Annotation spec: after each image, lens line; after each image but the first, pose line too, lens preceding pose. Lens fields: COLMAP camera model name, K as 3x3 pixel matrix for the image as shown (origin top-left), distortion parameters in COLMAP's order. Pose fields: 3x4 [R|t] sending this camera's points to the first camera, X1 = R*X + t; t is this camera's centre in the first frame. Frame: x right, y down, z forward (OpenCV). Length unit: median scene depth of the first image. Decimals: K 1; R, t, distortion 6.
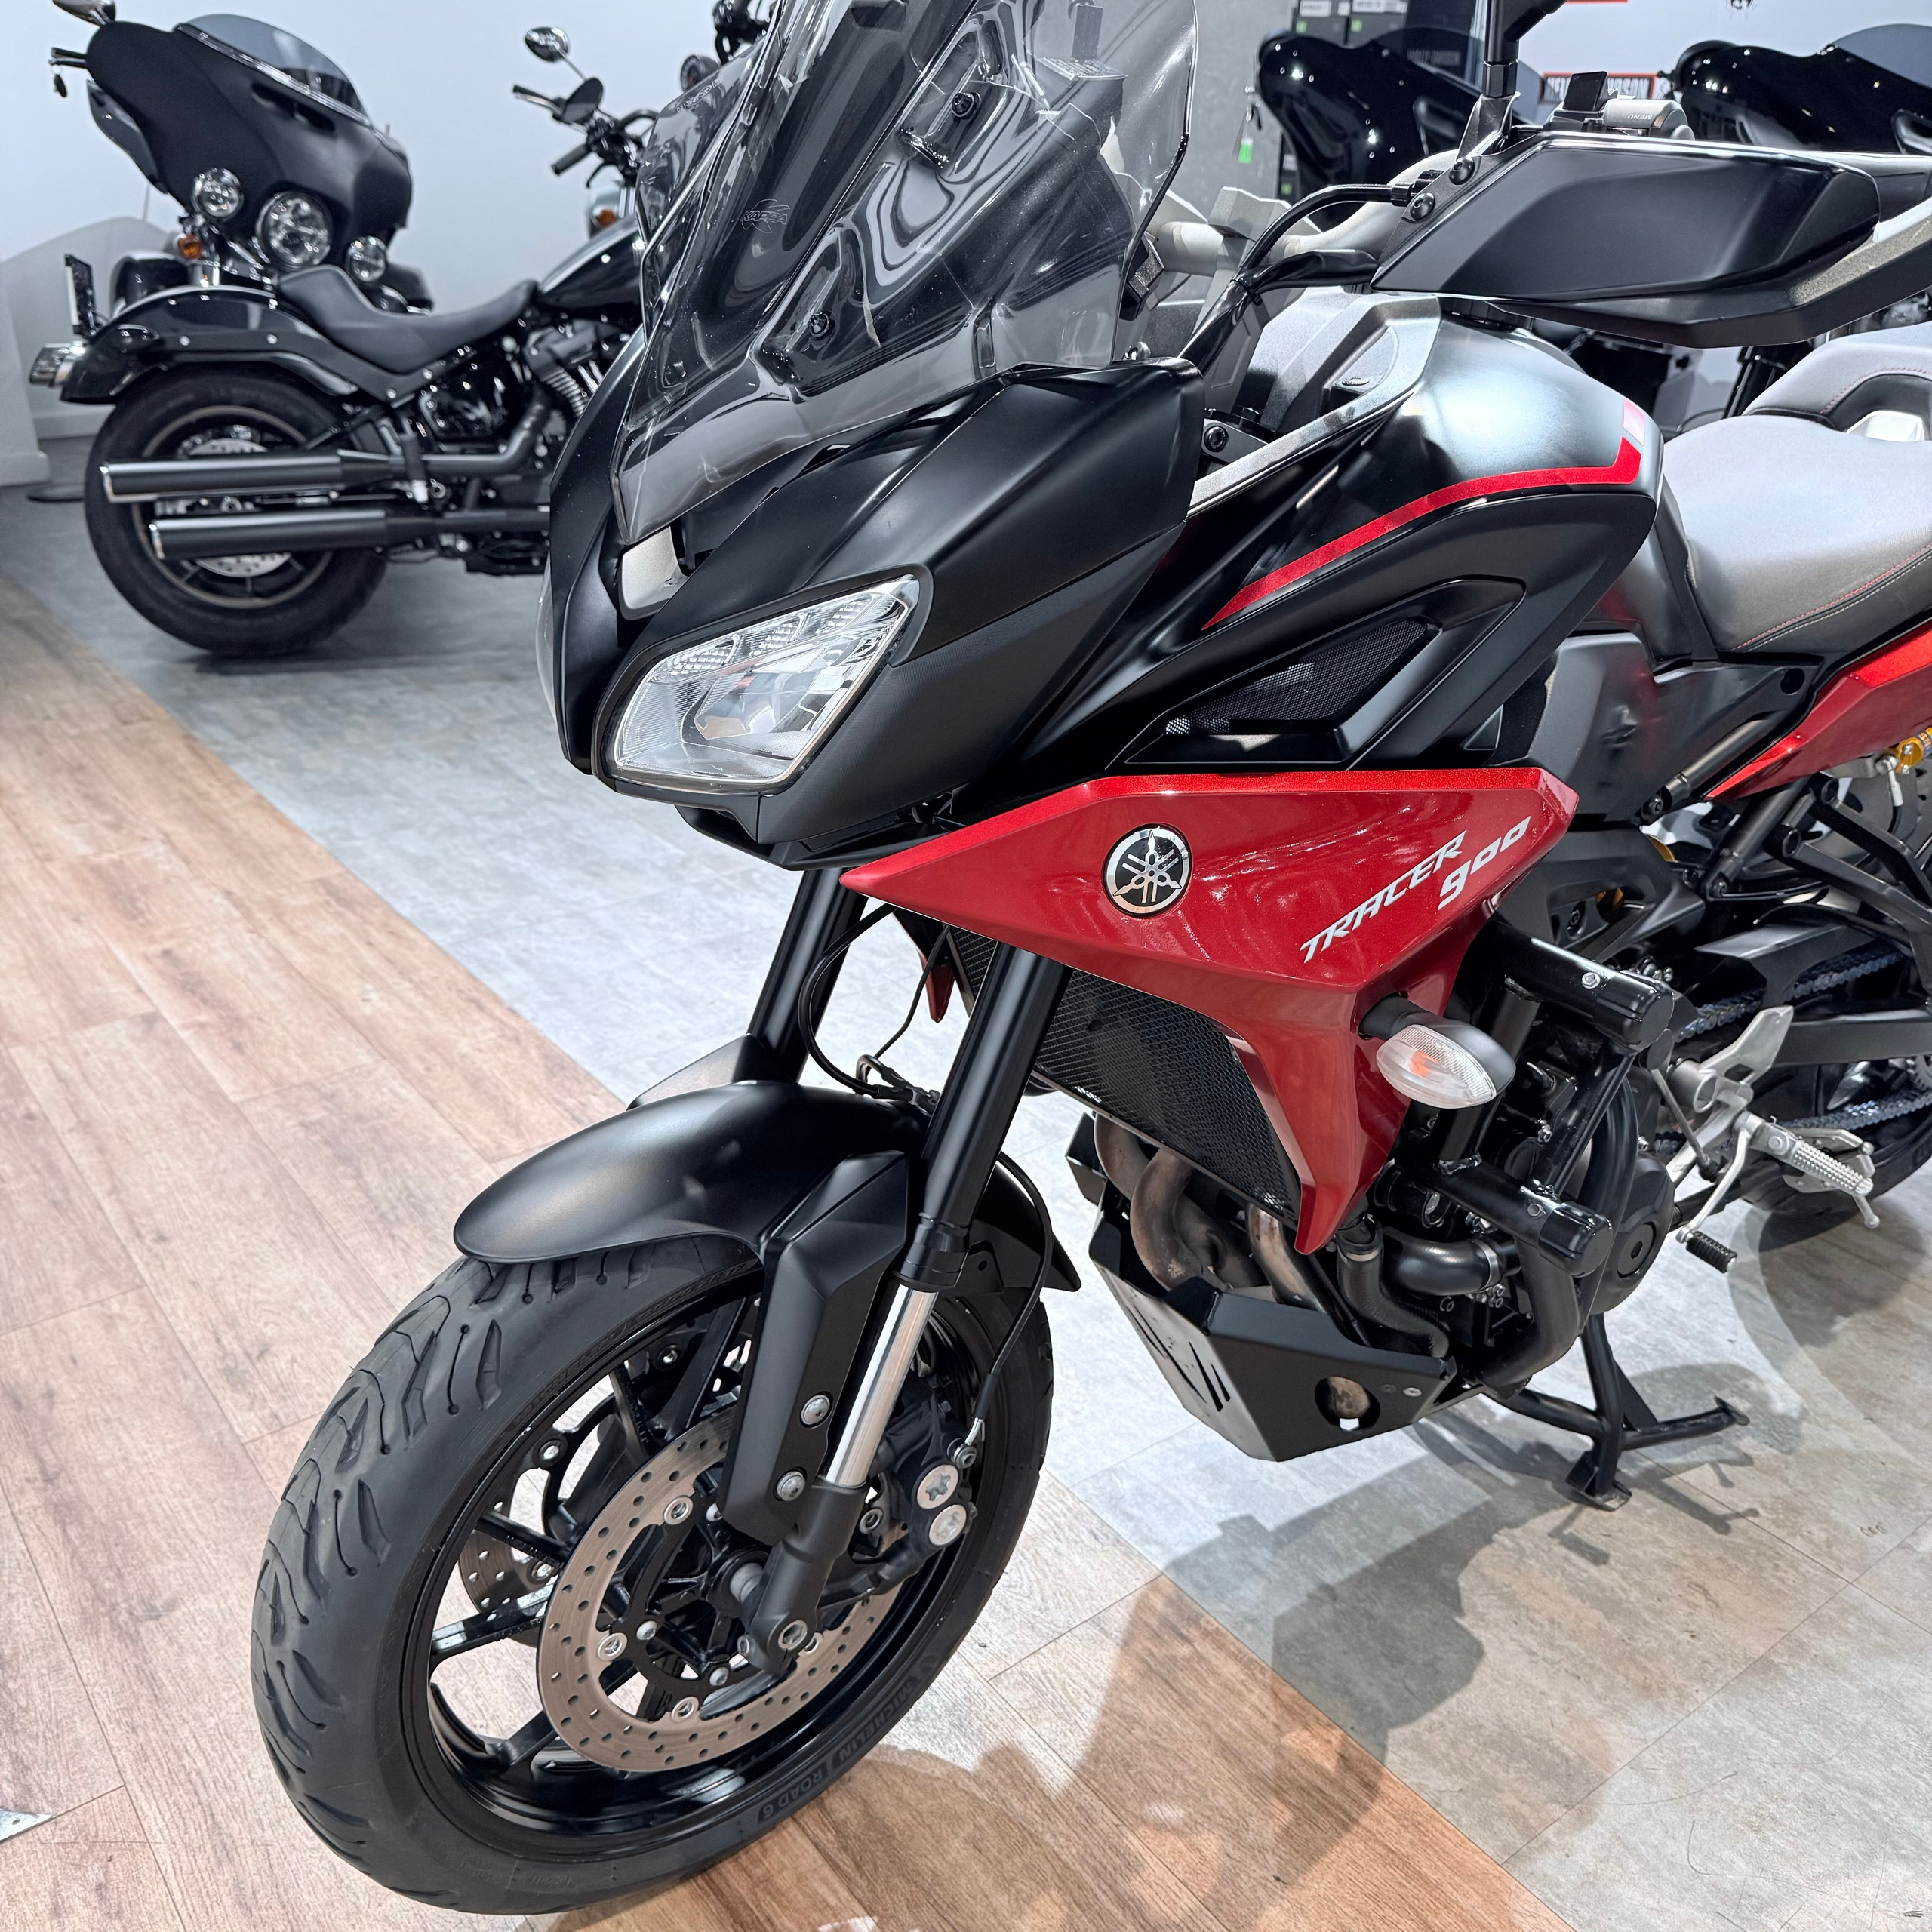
lens RADIAL K [[1819.6, 0, 985.0], [0, 1819.6, 951.4], [0, 0, 1]] dist [0.002796, 0.000000]
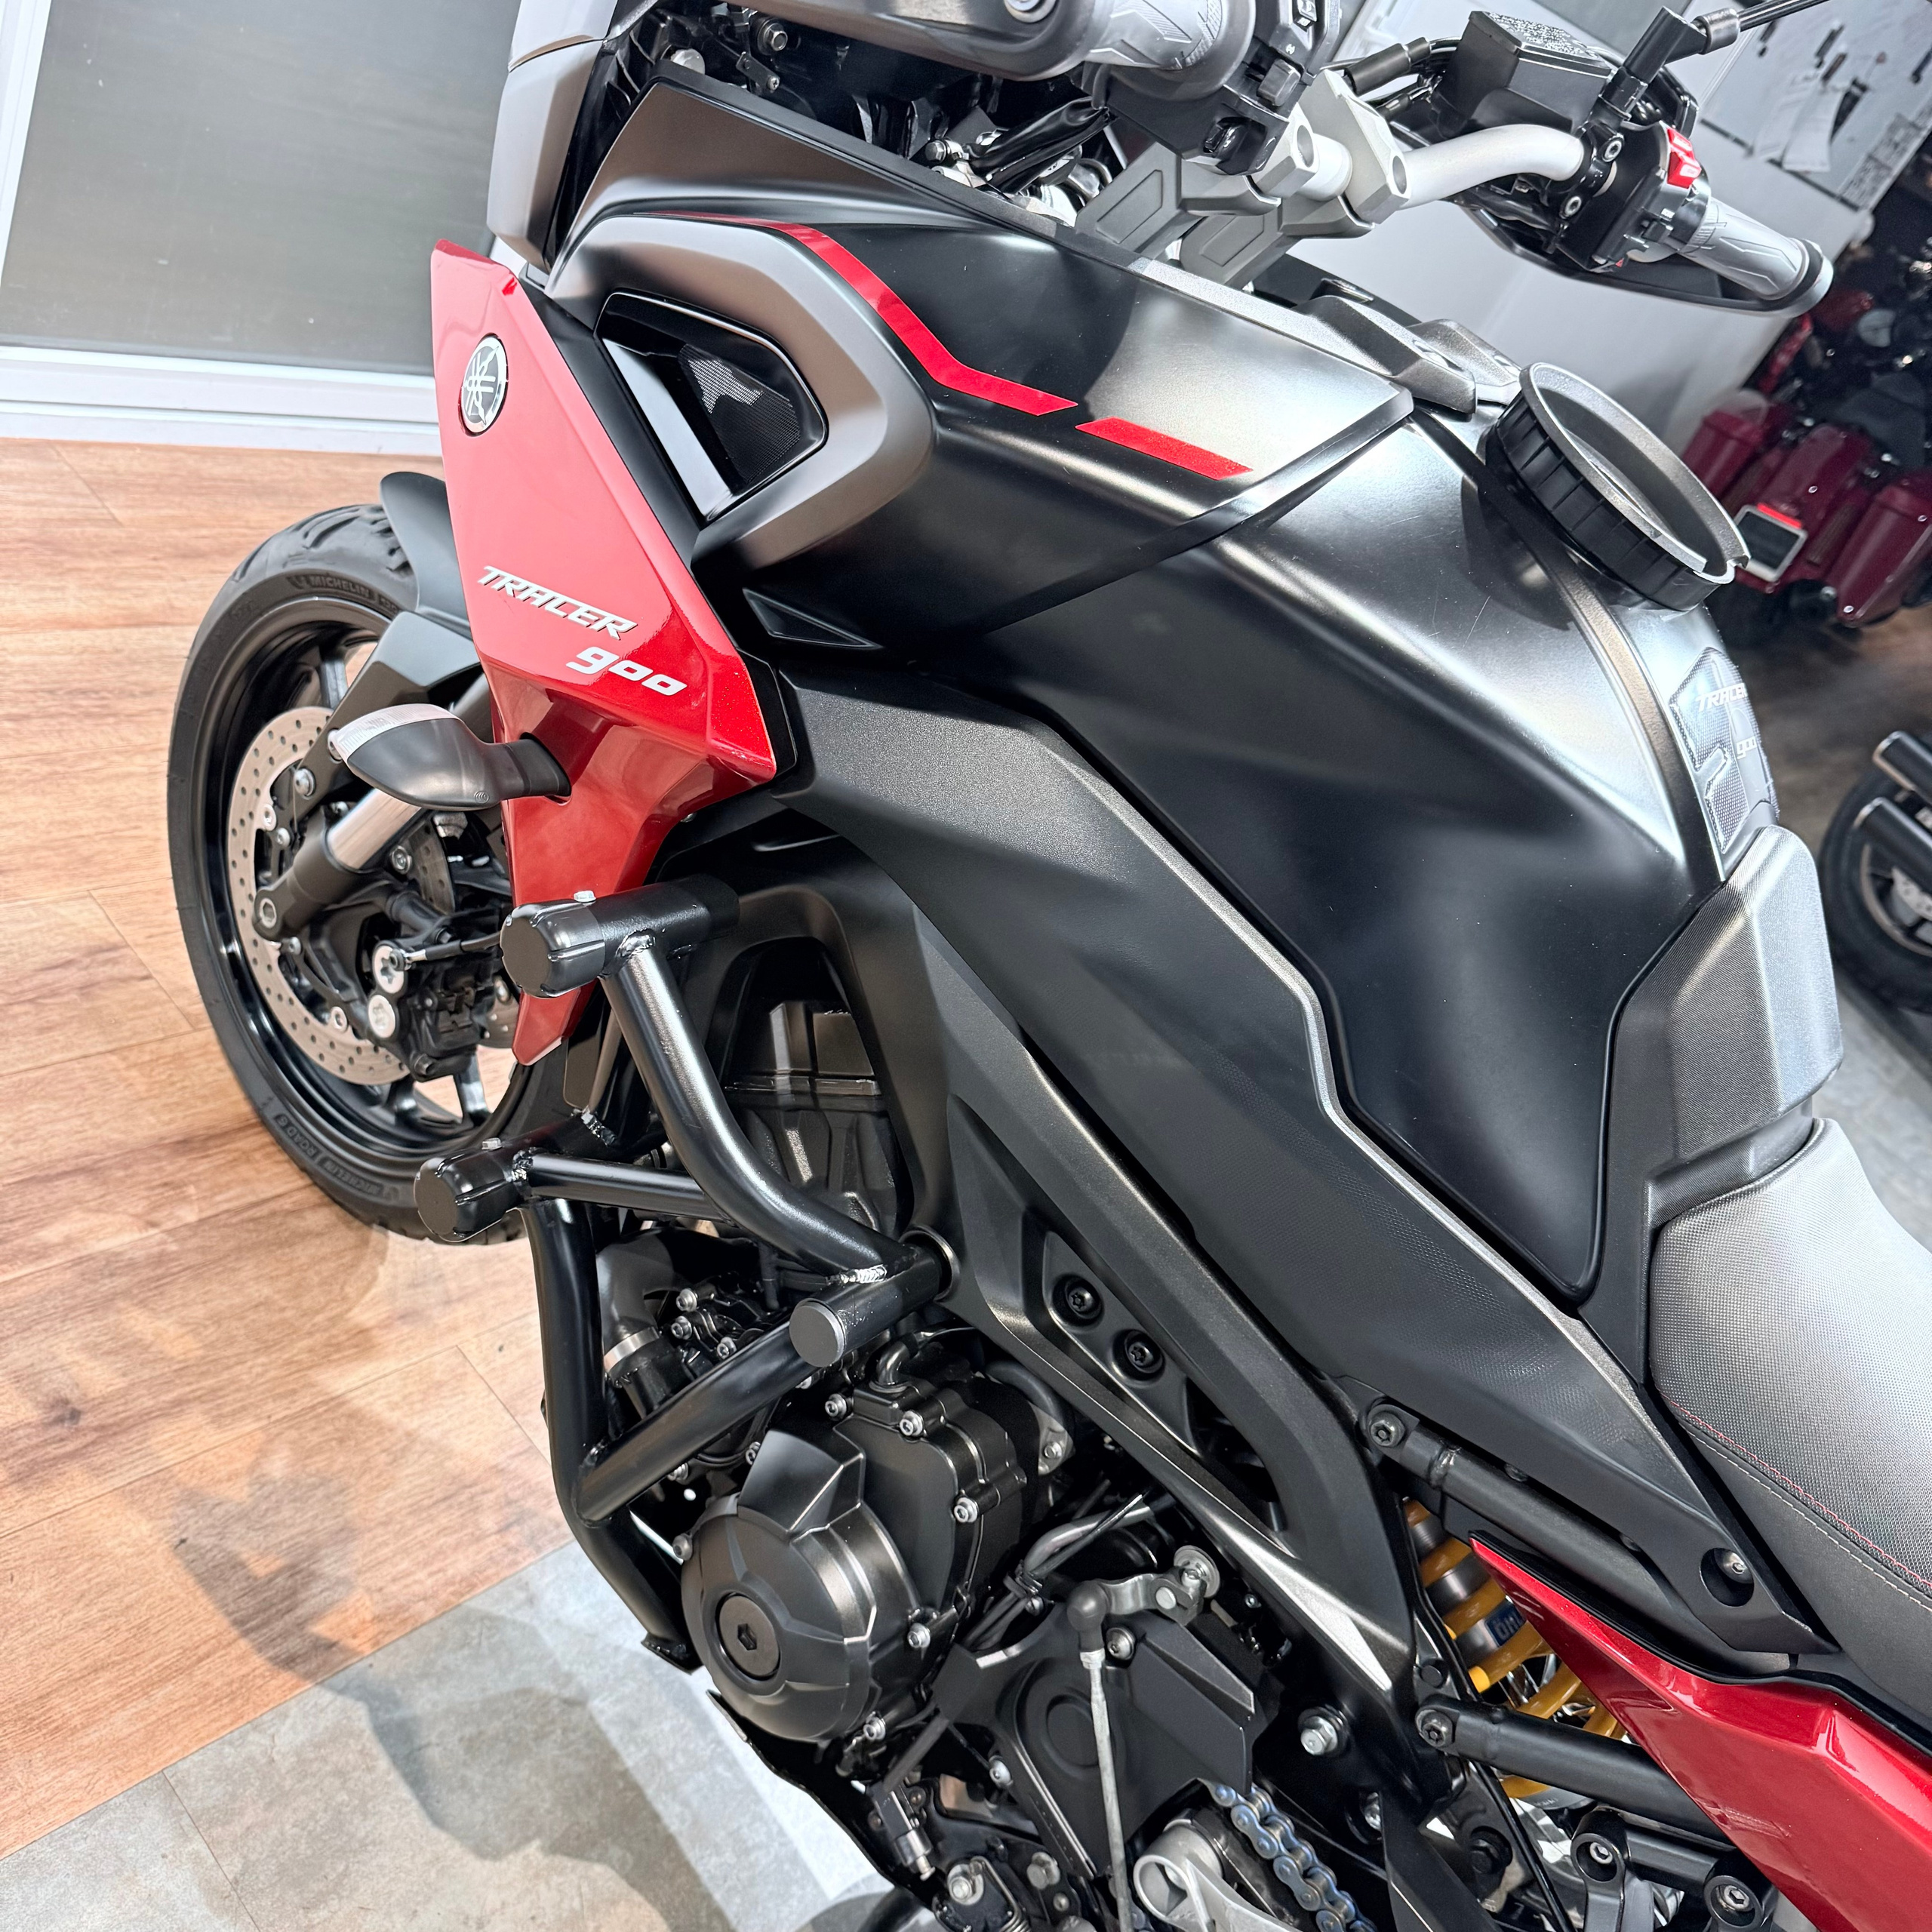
lens RADIAL K [[1819.6, 0, 938.7], [0, 1819.6, 954.1], [0, 0, 1]] dist [0.002796, 0.000000]
pose [[0.159937, 0.618590, -0.769263, 0.690288], [-0.772053, 0.563988, 0.293005, -0.222957], [0.615105, 0.547050, 0.567787, 0.481834]]
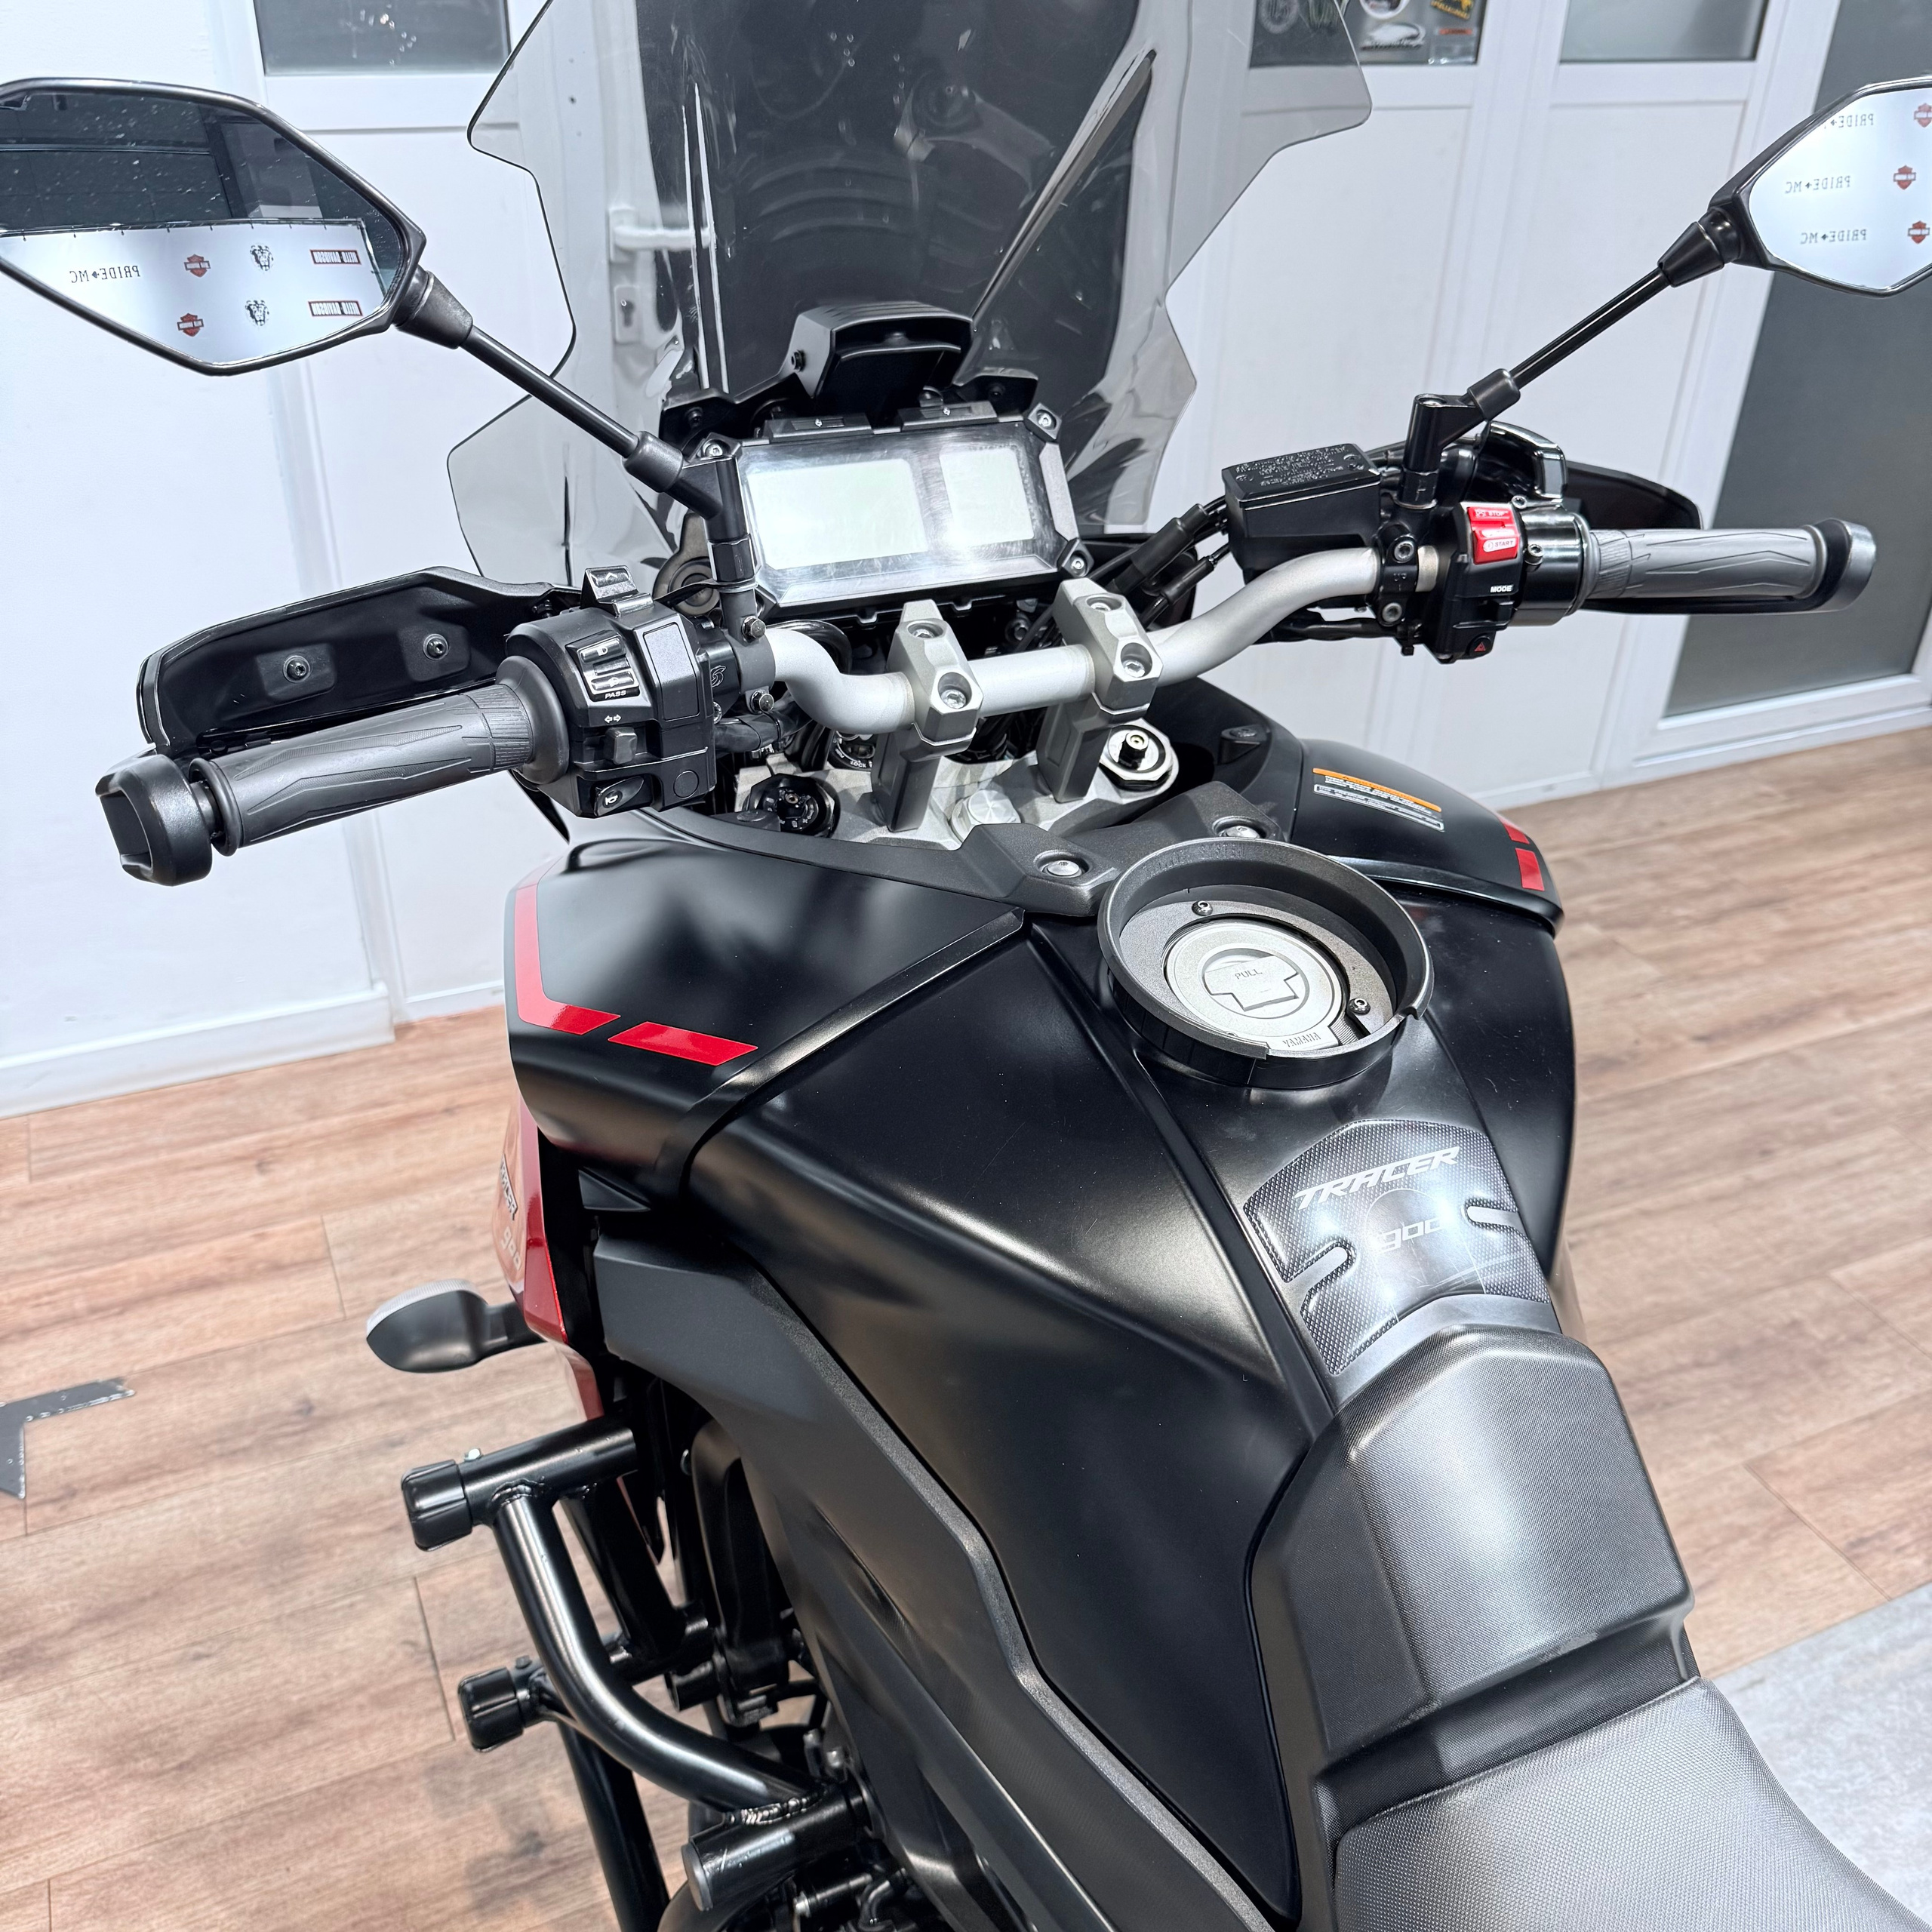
lens RADIAL K [[1819.6, 0, 967.3], [0, 1819.6, 973.9], [0, 0, 1]] dist [0.002796, 0.000000]
pose [[-0.224987, 0.489815, -0.842296, 0.655968], [-0.450978, 0.713942, 0.535636, -0.527806], [0.863713, 0.500368, 0.060268, 0.743353]]
